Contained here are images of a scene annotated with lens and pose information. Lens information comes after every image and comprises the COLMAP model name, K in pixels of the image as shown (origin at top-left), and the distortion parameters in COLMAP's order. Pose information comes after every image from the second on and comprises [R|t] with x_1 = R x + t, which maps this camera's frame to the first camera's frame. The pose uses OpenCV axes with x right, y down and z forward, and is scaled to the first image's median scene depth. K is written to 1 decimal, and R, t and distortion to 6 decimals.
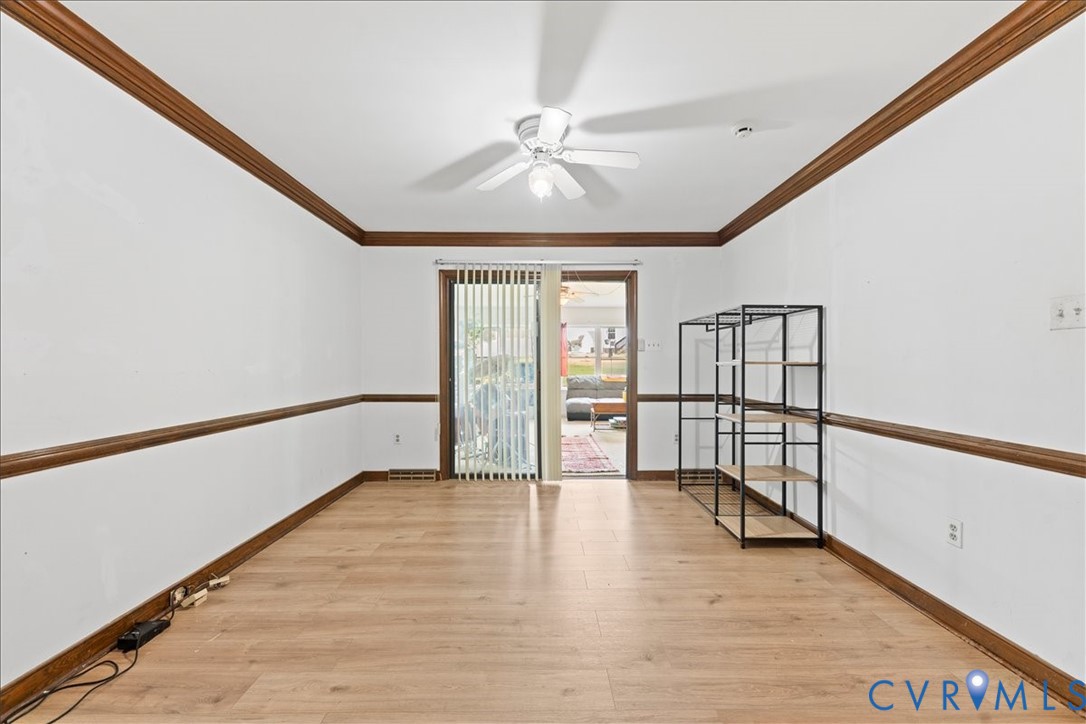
lens RADIAL K [[430.8, 0, 541.5], [0, 430.8, 360.3], [0, 0, 1]] dist [-0.000016, -0.000383]
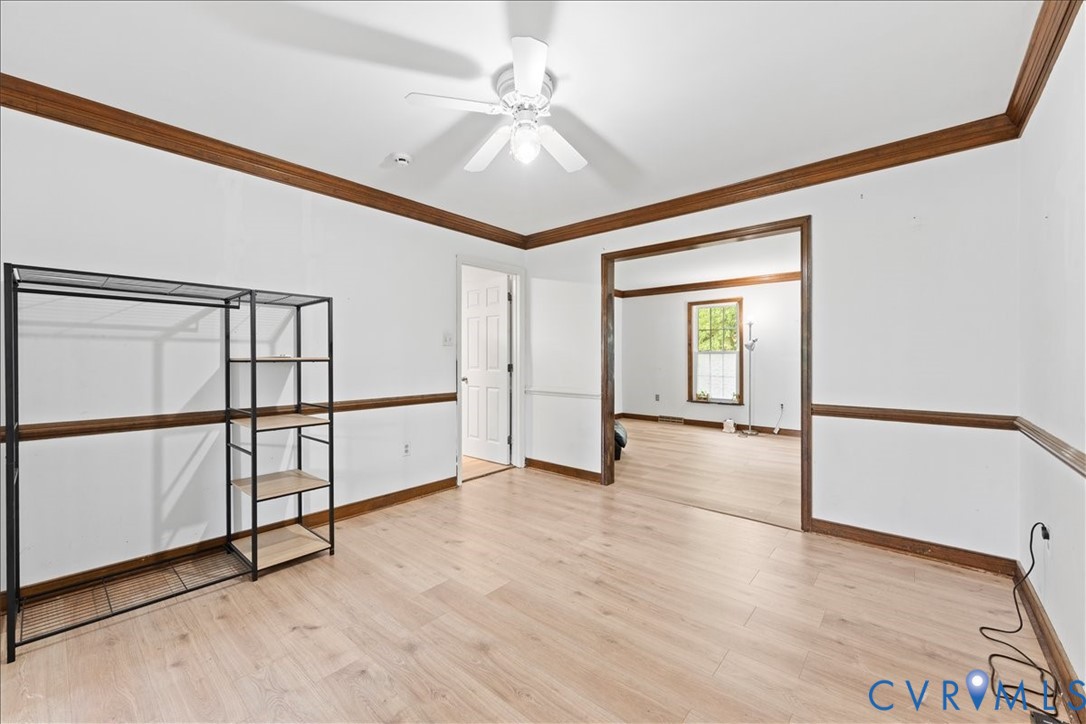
lens RADIAL K [[430.8, 0, 541.3], [0, 430.8, 359.5], [0, 0, 1]] dist [-0.000016, -0.000383]
pose [[-0.751033, -0.002002, 0.660261, -0.618573], [0.001221, 0.999989, 0.004421, 0.000249], [-0.660263, 0.004127, -0.751023, 1.717839]]
